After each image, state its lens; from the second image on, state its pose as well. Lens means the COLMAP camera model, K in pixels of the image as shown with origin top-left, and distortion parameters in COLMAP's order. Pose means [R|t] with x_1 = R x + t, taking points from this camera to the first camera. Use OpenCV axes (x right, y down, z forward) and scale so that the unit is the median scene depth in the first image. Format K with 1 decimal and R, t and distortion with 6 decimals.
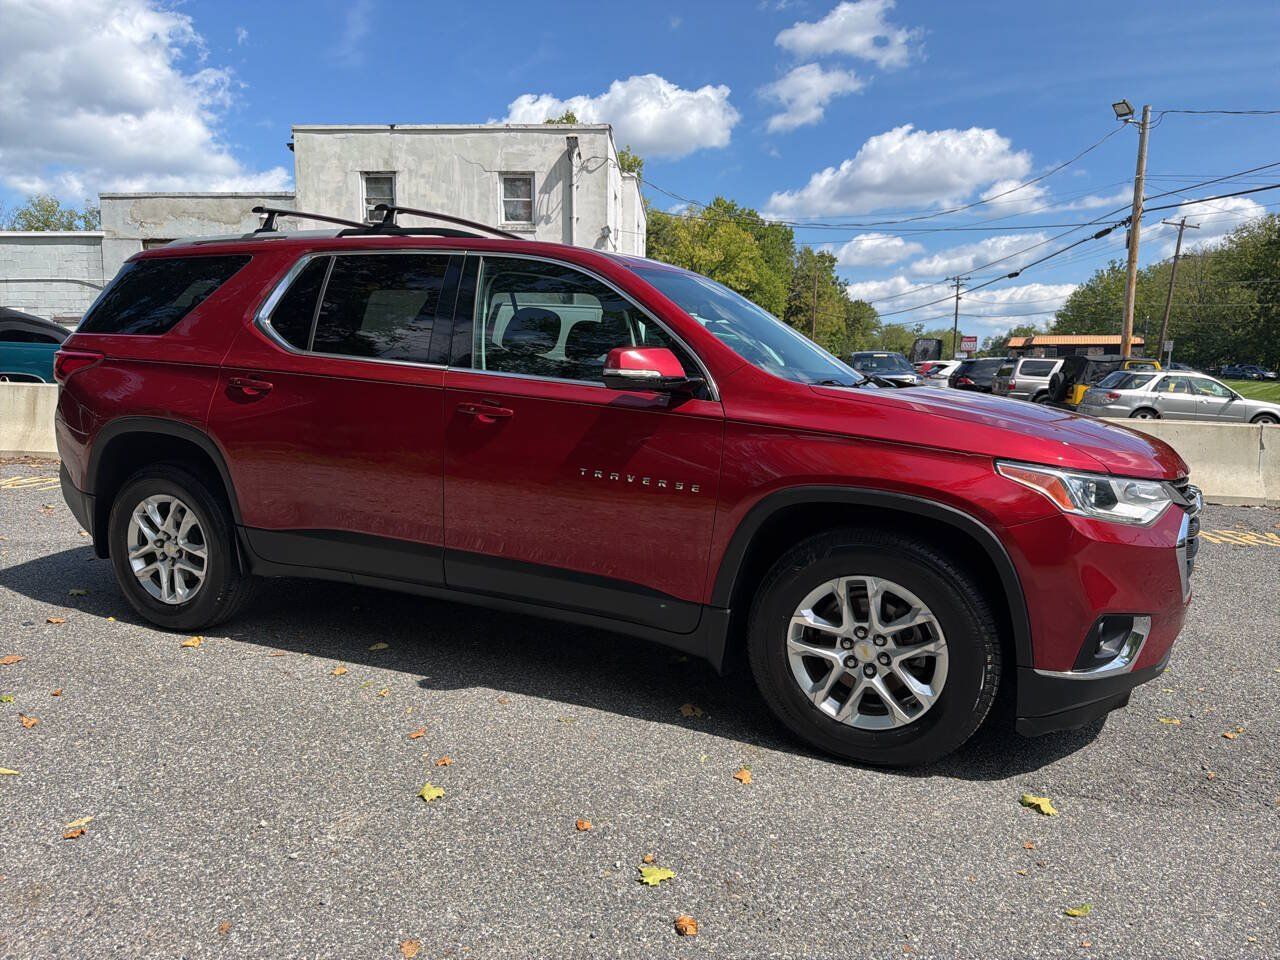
lens RADIAL K [[906.4, 0, 648.3], [0, 906.4, 478.9], [0, 0, 1]] dist [0.081474, -0.131836]
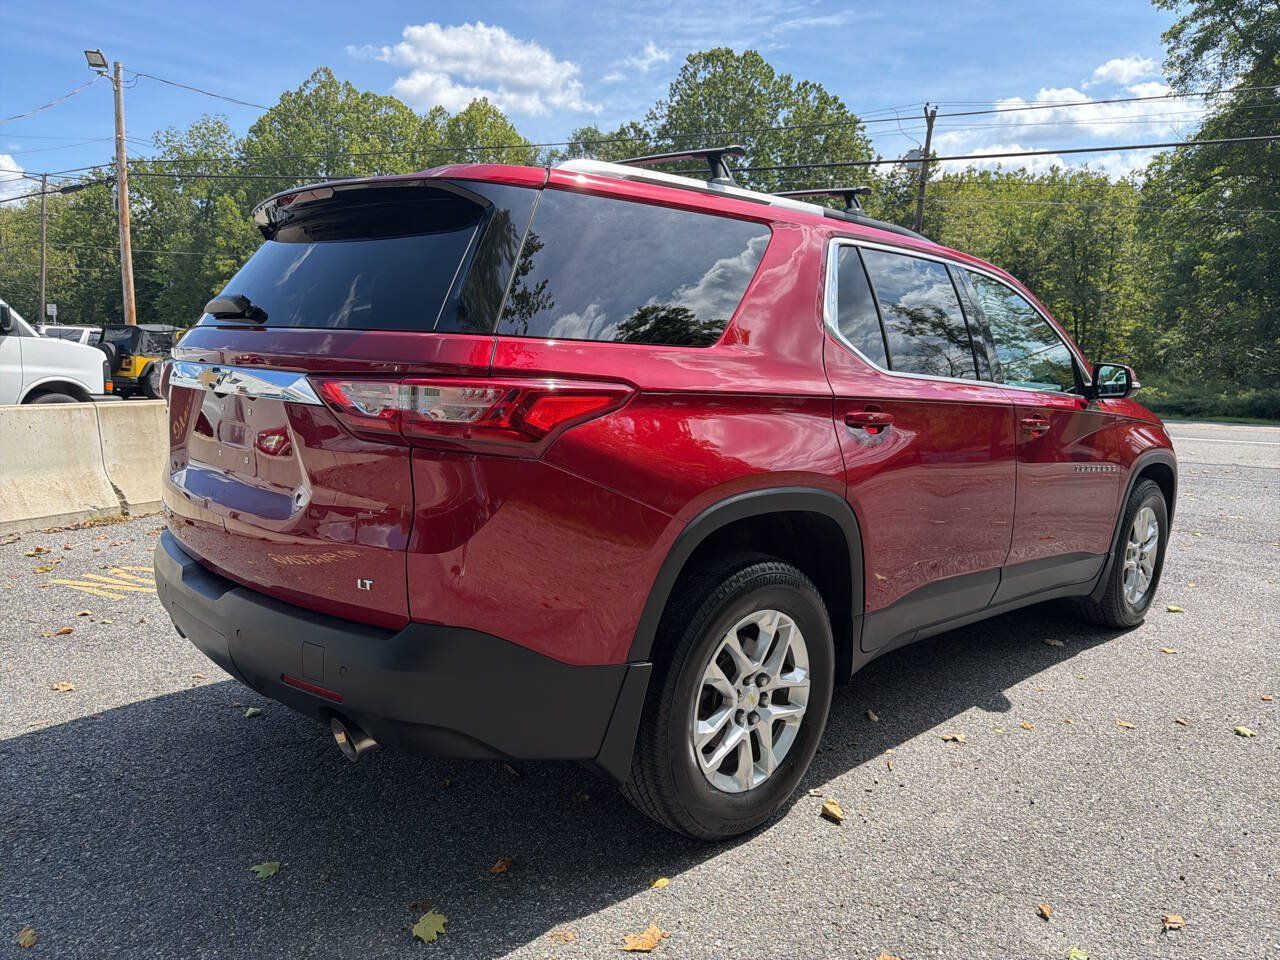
lens RADIAL K [[912.0, 0, 640.0], [0, 912.0, 480.0], [0, 0, 1]] dist [0.034066, -0.045466]
pose [[0.378993, -0.137253, 0.915165, -0.172302], [0.099107, 0.989272, 0.107324, -0.022140], [-0.920077, 0.050024, 0.388530, 0.131499]]
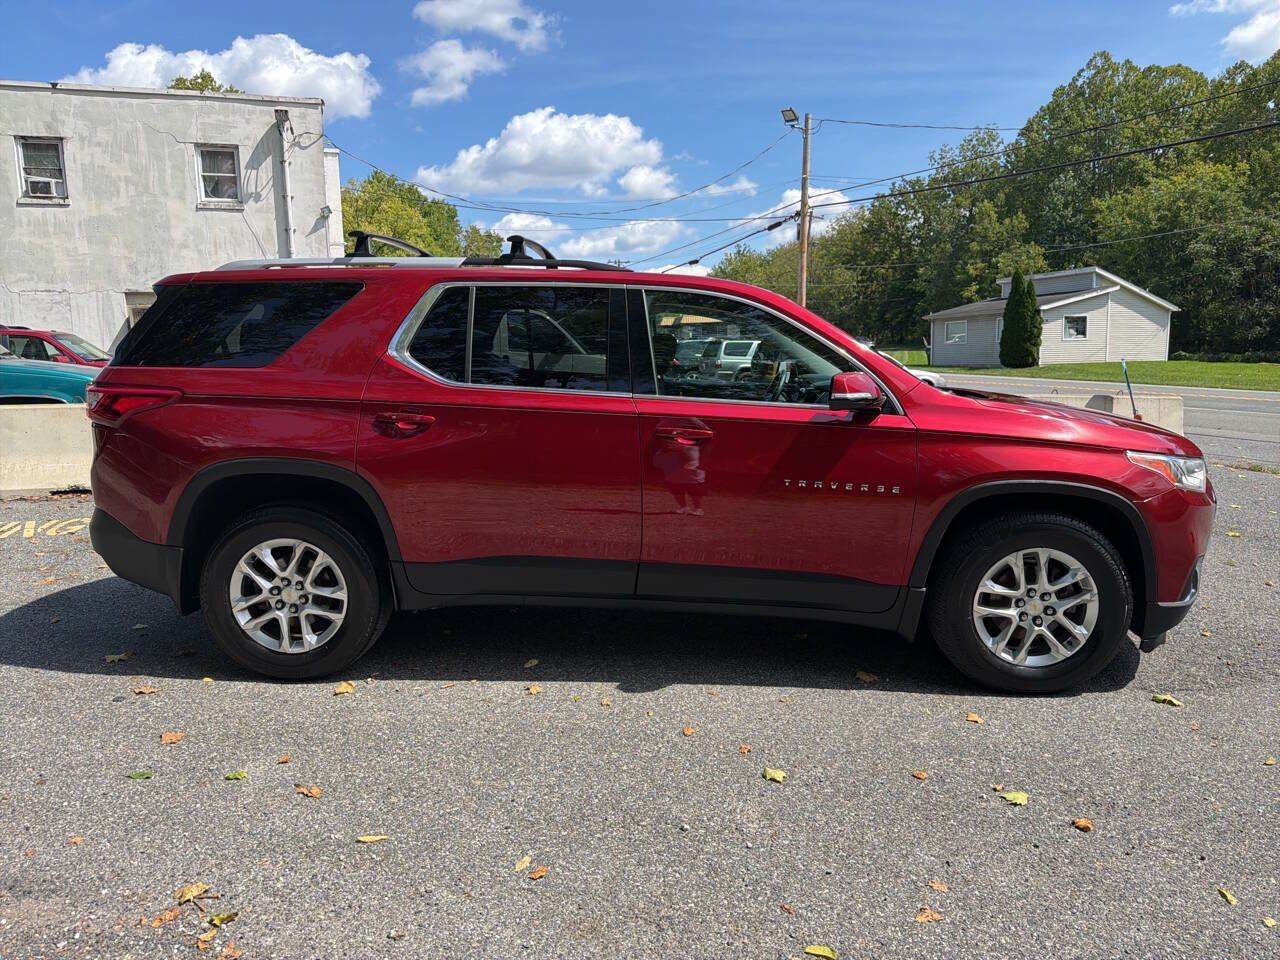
lens RADIAL K [[912.0, 0, 640.0], [0, 912.0, 480.0], [0, 0, 1]] dist [0.034066, -0.045466]
pose [[0.933507, -0.076391, 0.350326, -0.080730], [0.067764, 0.997021, 0.036838, -0.008240], [-0.352097, -0.010649, 0.935903, -0.000635]]
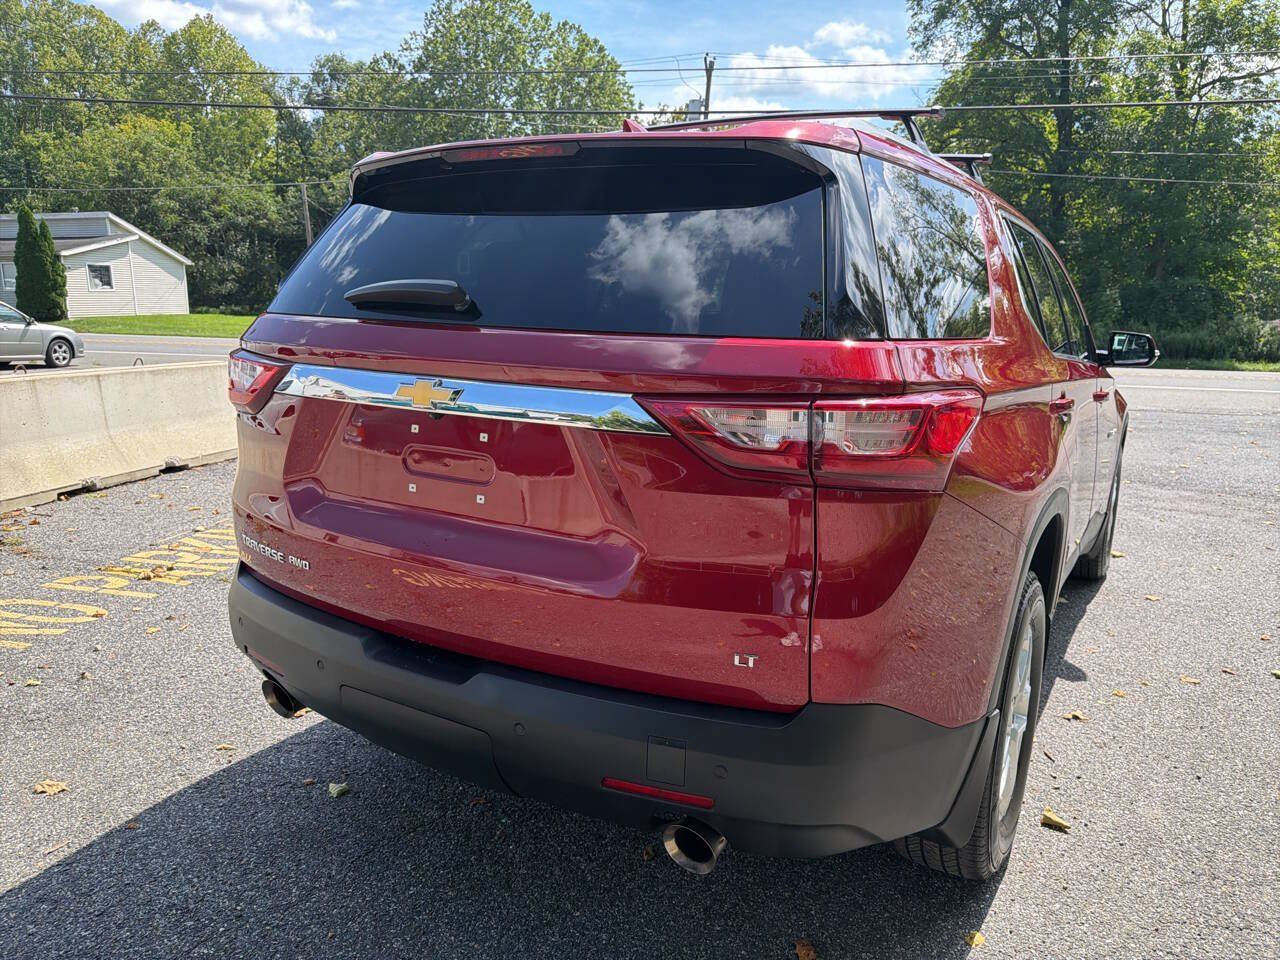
lens RADIAL K [[926.3, 0, 640.5], [0, 926.3, 463.7], [0, 0, 1]] dist [0.004499, -0.006288]
pose [[0.125765, -0.184350, 0.974781, -0.169831], [0.107275, 0.979348, 0.171373, -0.030770], [-0.986243, 0.083017, 0.142944, 0.179175]]
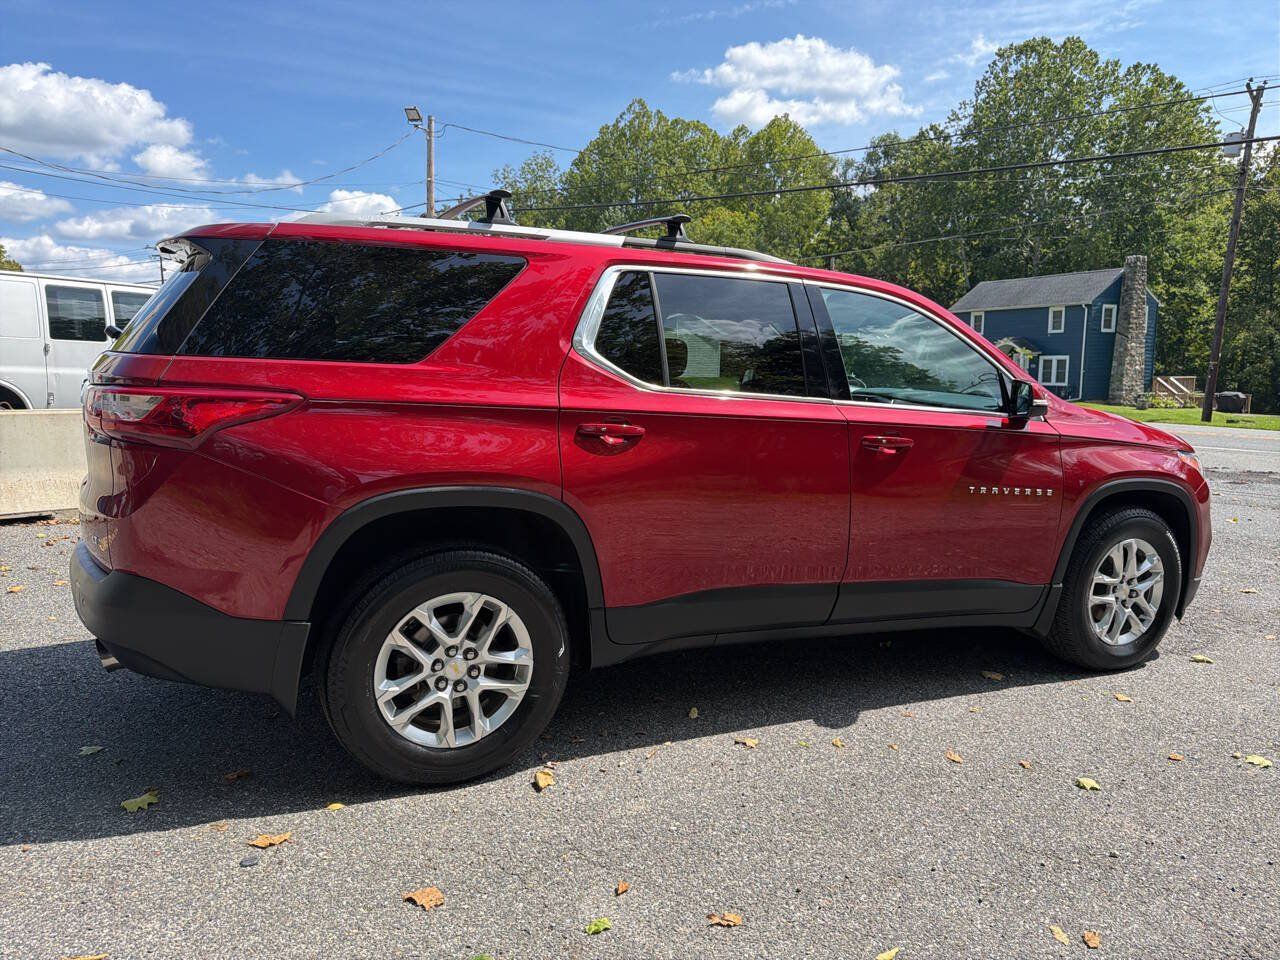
lens RADIAL K [[906.5, 0, 637.2], [0, 906.5, 476.8], [0, 0, 1]] dist [0.028839, -0.033260]
pose [[0.663344, -0.102068, 0.741321, -0.147763], [0.083063, 0.994575, 0.062611, -0.016122], [-0.743690, 0.020044, 0.668224, 0.068728]]
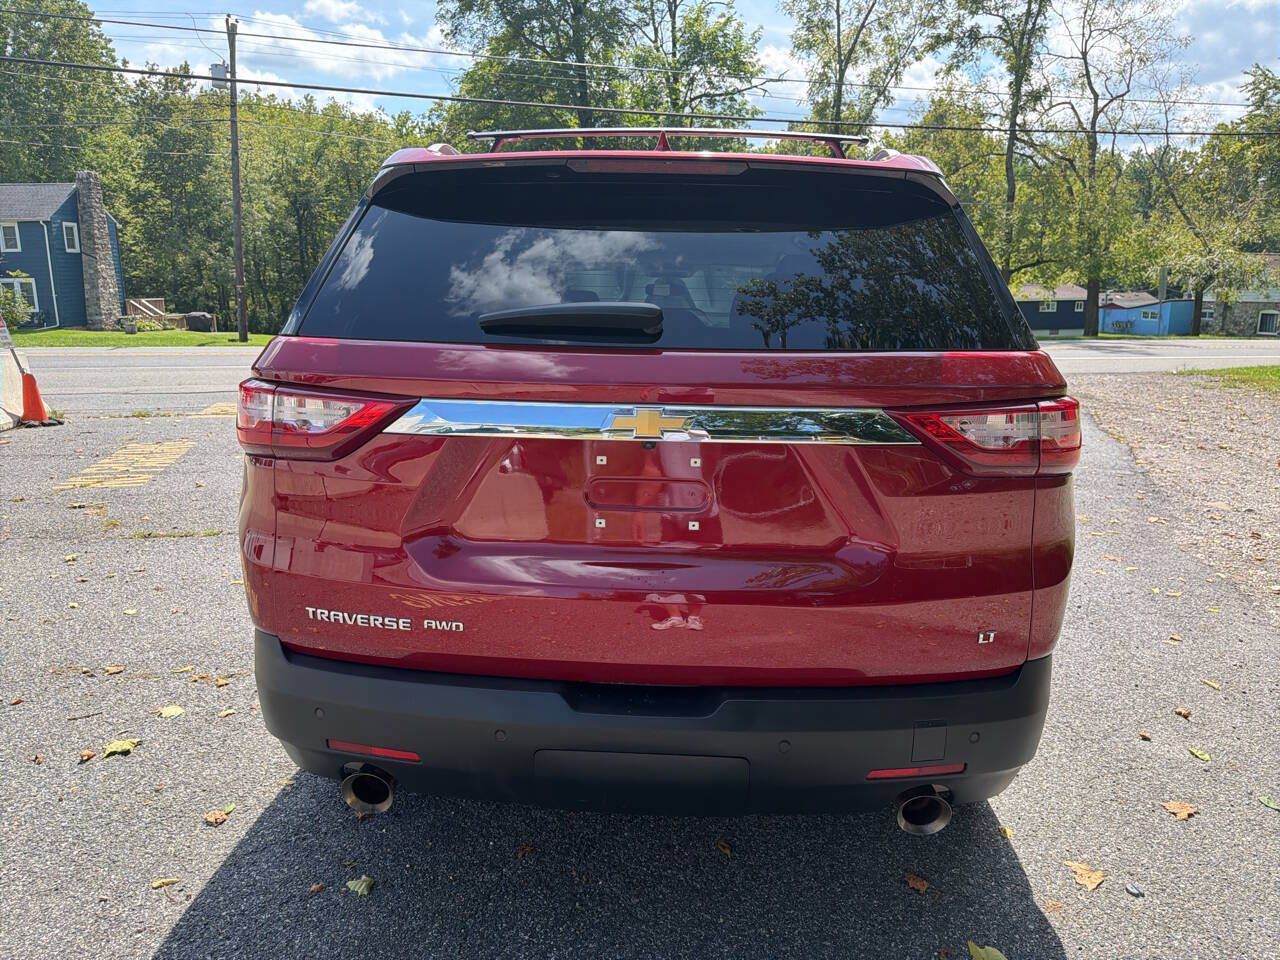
lens RADIAL K [[906.5, 0, 637.2], [0, 906.5, 476.8], [0, 0, 1]] dist [0.028839, -0.033260]
pose [[-0.363756, -0.204759, 0.908711, -0.161304], [0.100586, 0.961202, 0.256851, -0.037865], [-0.926048, 0.184835, -0.329047, 0.224277]]
